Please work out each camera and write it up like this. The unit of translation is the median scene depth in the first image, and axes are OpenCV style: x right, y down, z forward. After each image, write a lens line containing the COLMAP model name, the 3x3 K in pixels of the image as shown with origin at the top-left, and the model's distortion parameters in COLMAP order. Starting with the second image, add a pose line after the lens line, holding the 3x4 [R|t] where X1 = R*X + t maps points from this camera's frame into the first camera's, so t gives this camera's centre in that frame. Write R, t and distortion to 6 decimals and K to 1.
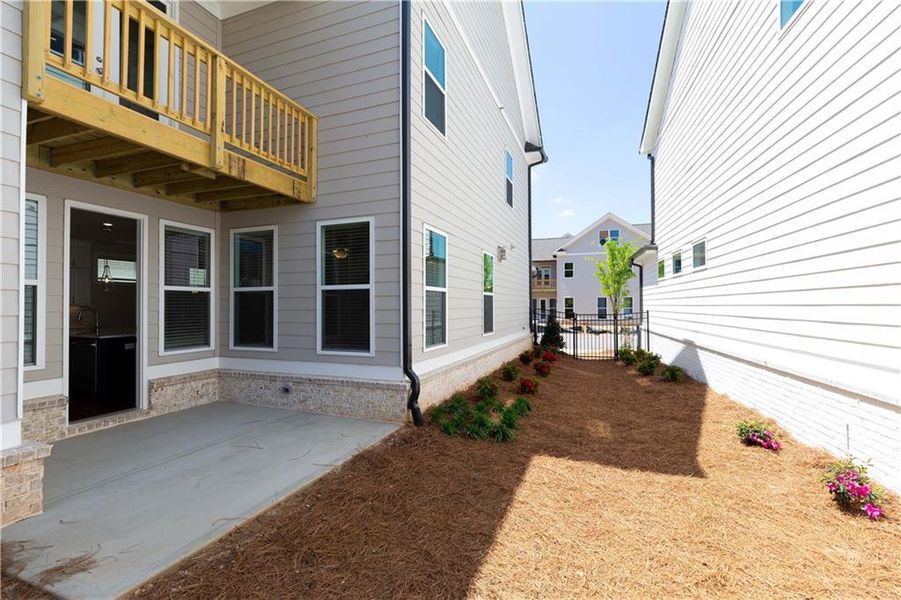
lens RADIAL K [[400.9, 0, 448.7], [0, 400.9, 299.2], [0, 0, 1]] dist [0.006280, 0.000142]
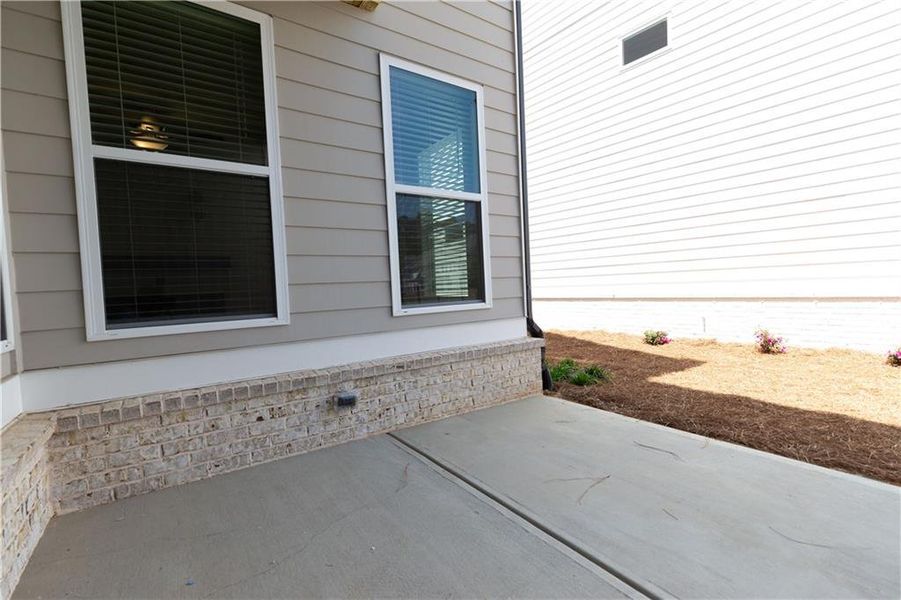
lens RADIAL K [[400.9, 0, 448.7], [0, 400.9, 299.2], [0, 0, 1]] dist [0.006280, 0.000142]
pose [[0.564744, -0.045981, 0.823984, -0.704222], [0.026308, 0.998942, 0.037713, 0.096080], [-0.824847, 0.000380, 0.565356, 0.642873]]
